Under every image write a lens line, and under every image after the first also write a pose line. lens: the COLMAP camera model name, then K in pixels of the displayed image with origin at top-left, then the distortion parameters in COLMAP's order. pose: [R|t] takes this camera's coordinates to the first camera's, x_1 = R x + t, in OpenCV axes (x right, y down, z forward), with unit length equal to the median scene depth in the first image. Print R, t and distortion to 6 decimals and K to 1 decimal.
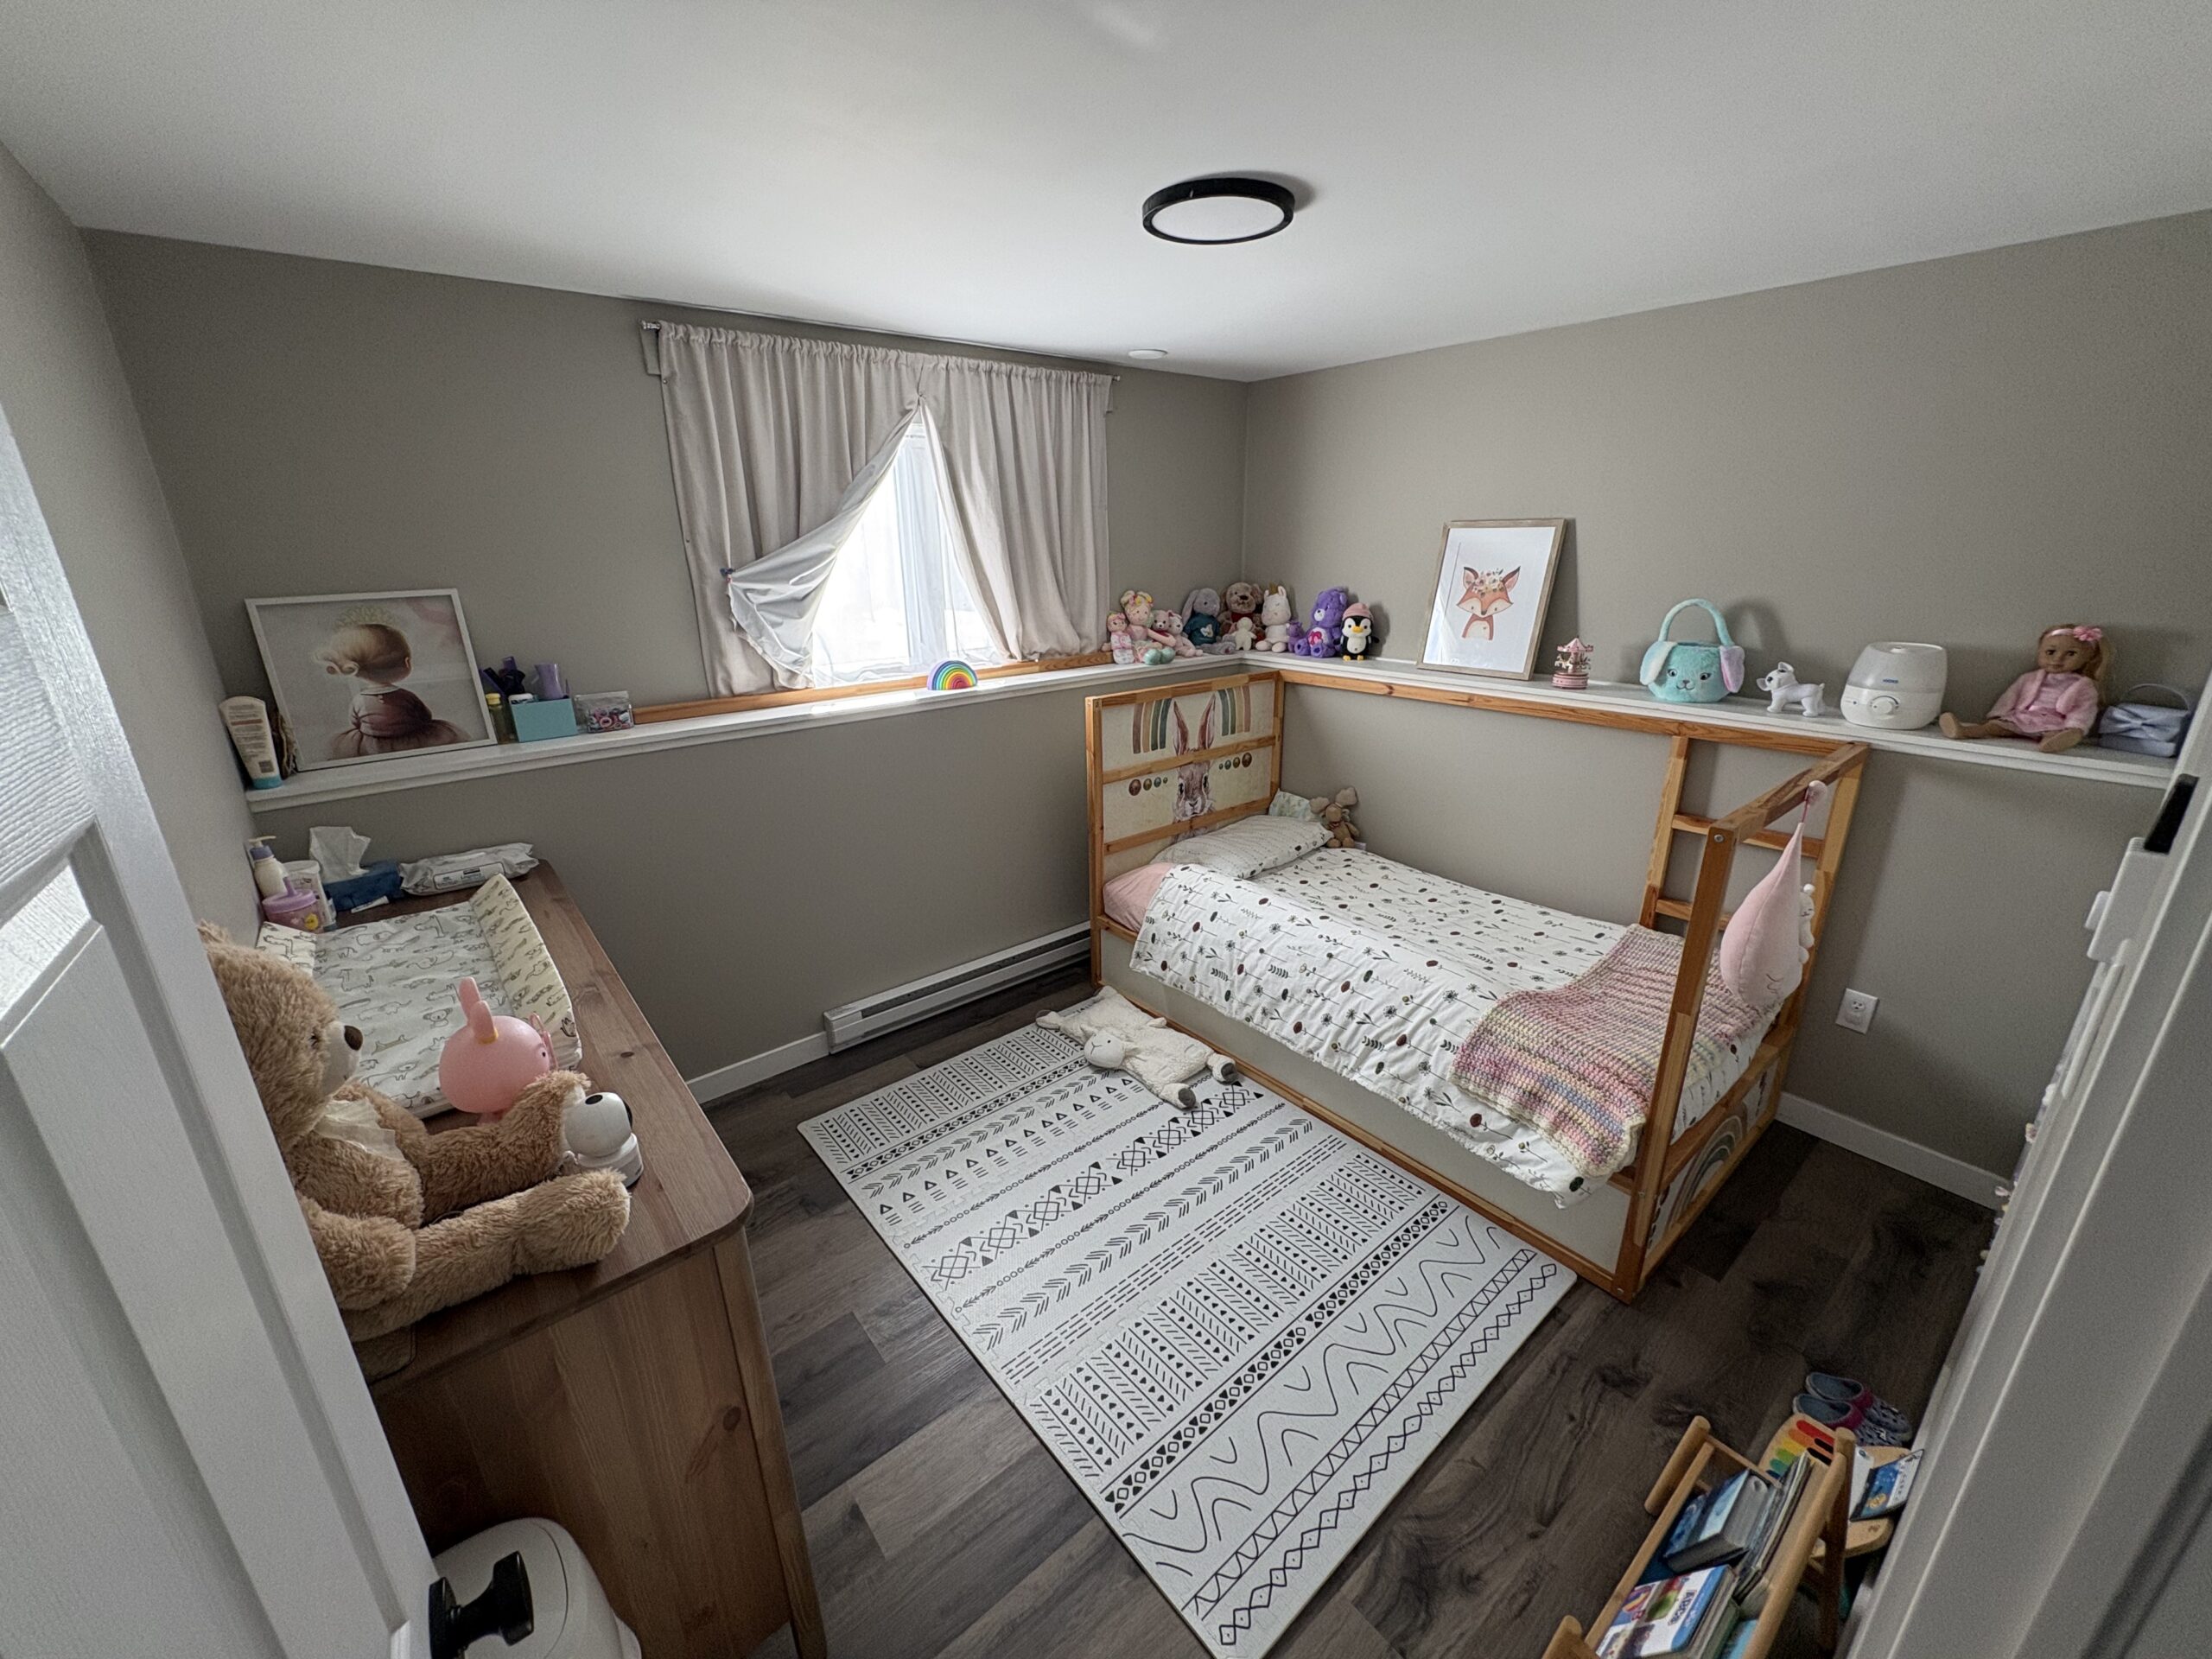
lens RADIAL K [[878.3, 0, 1116.6], [0, 878.3, 828.2], [0, 0, 1]] dist [-0.001050, -0.000060]
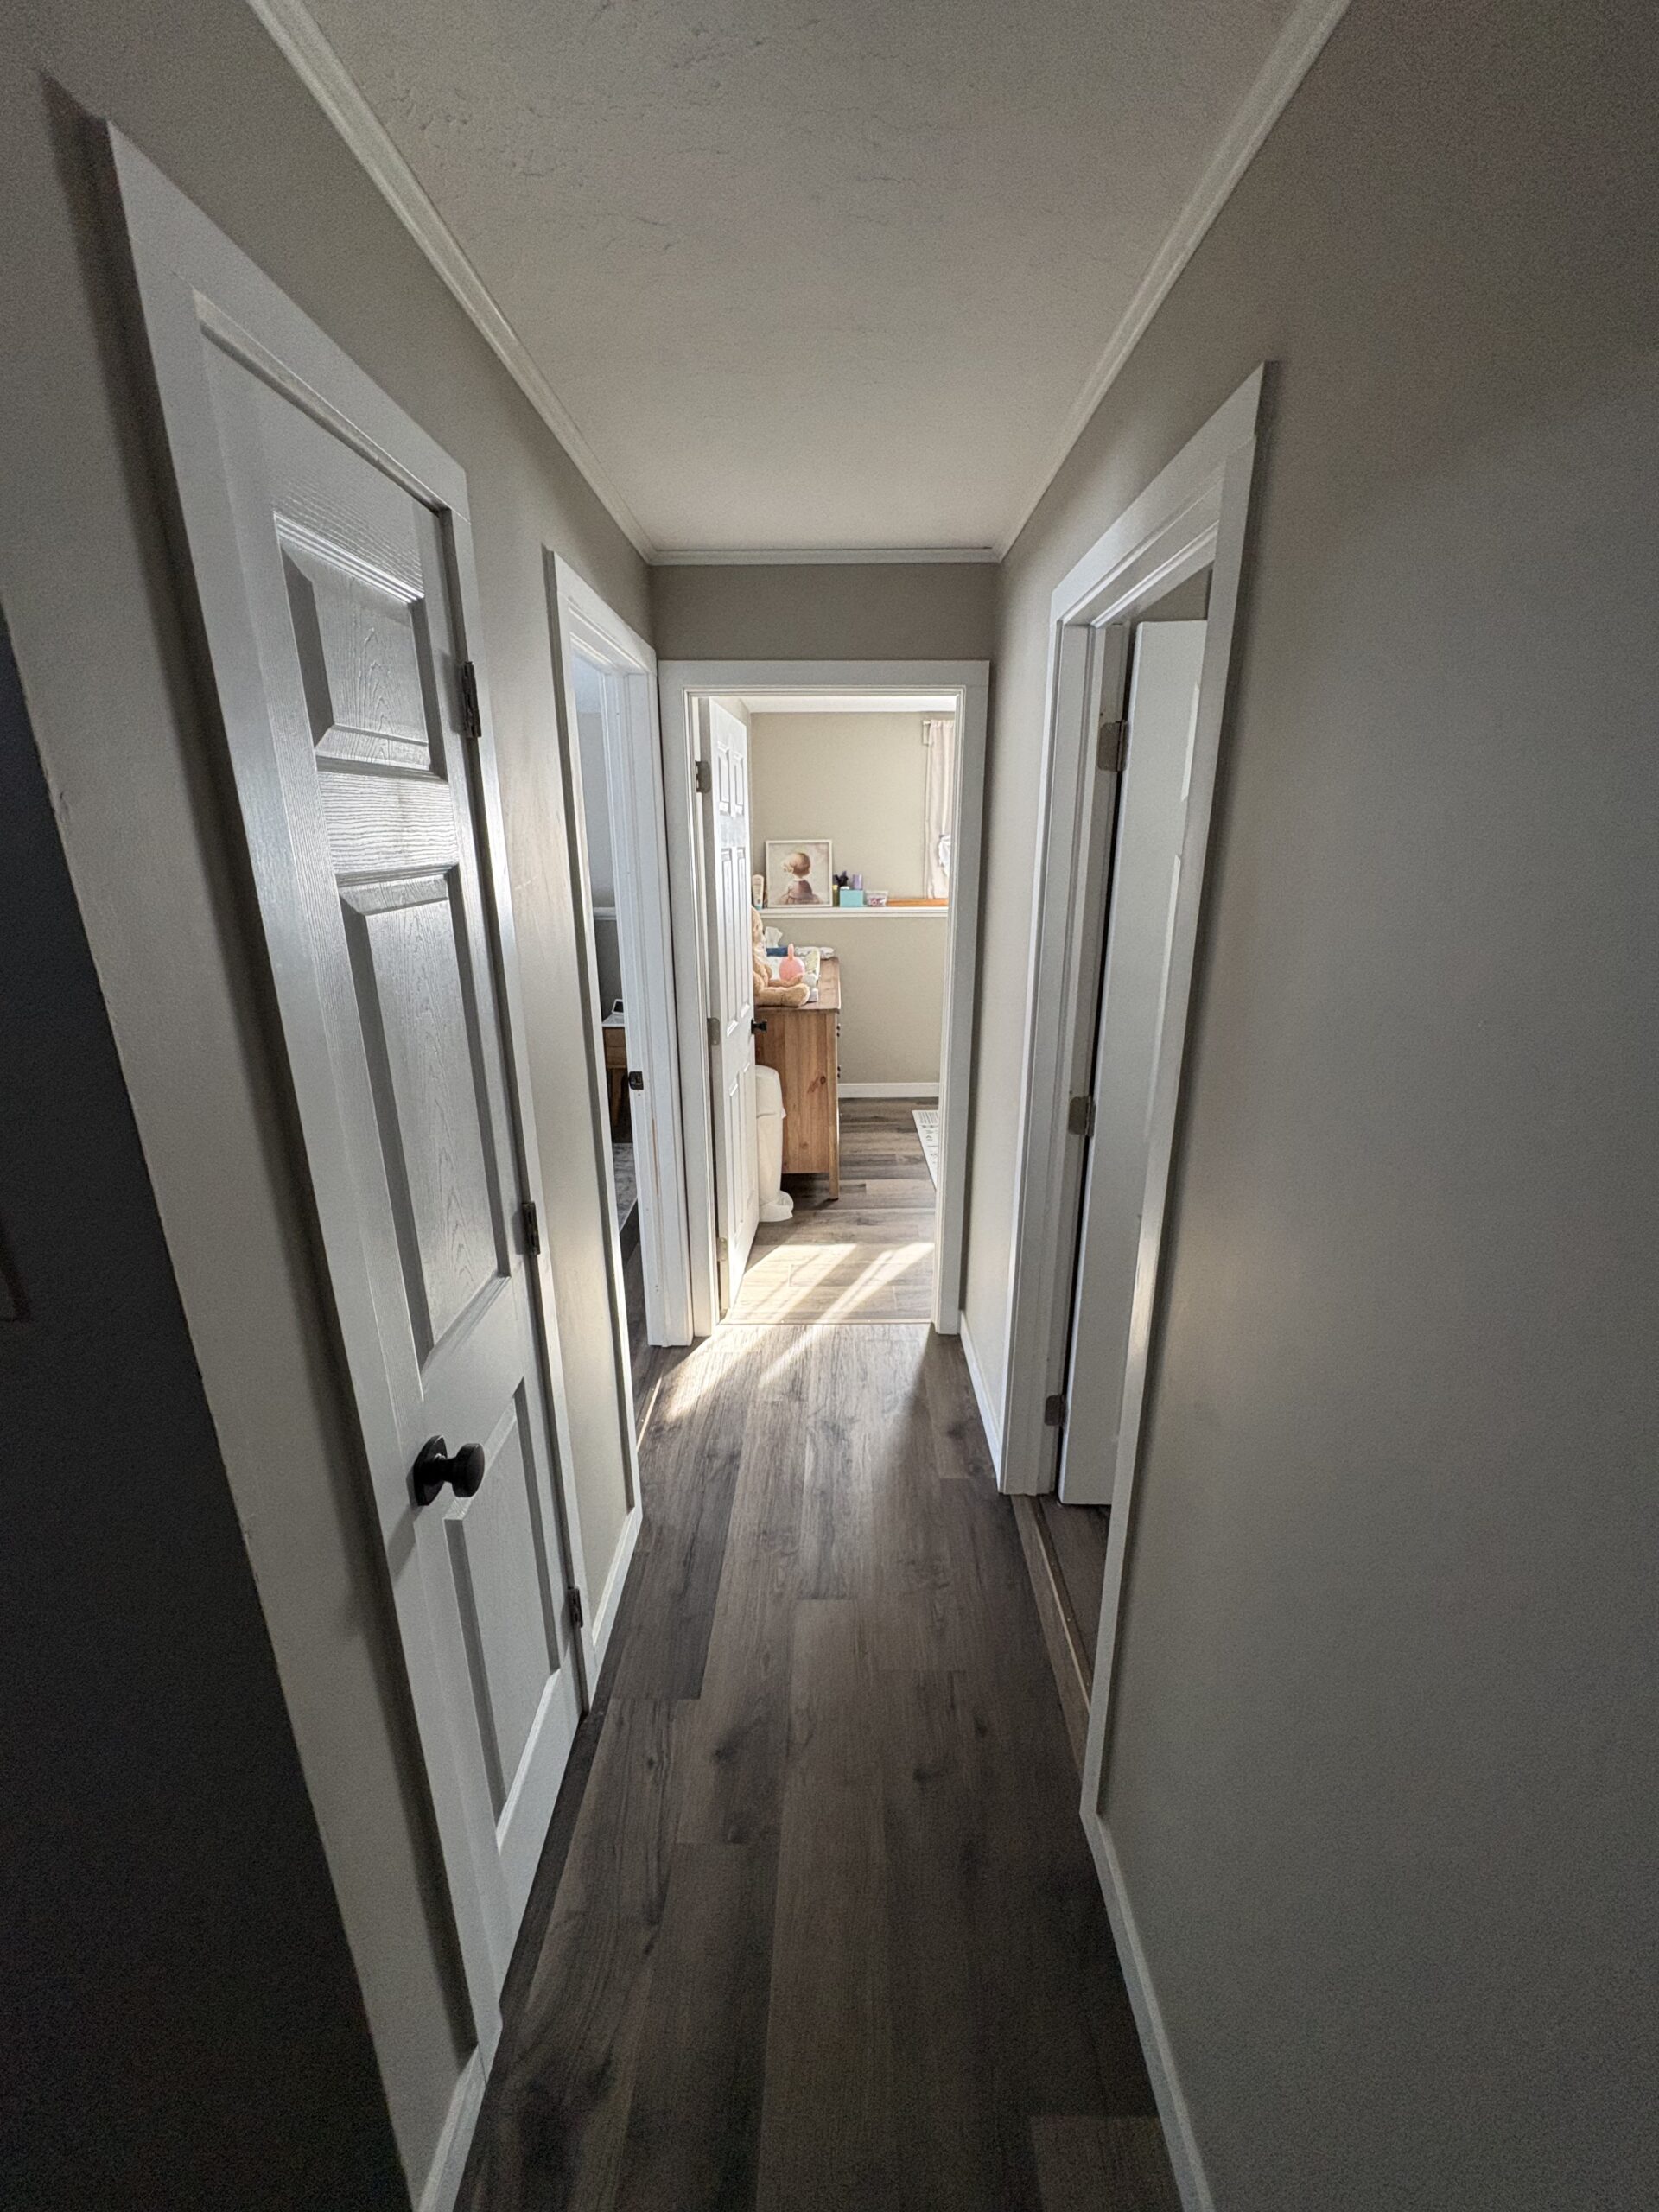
lens RADIAL K [[878.3, 0, 824.4], [0, 878.3, 1106.8], [0, 0, 1]] dist [-0.001050, -0.000060]
pose [[0.763445, 0.198613, -0.614577, 0.834030], [-0.211165, 0.976007, 0.053101, 0.308426], [0.610378, 0.089237, 0.787068, -0.816178]]
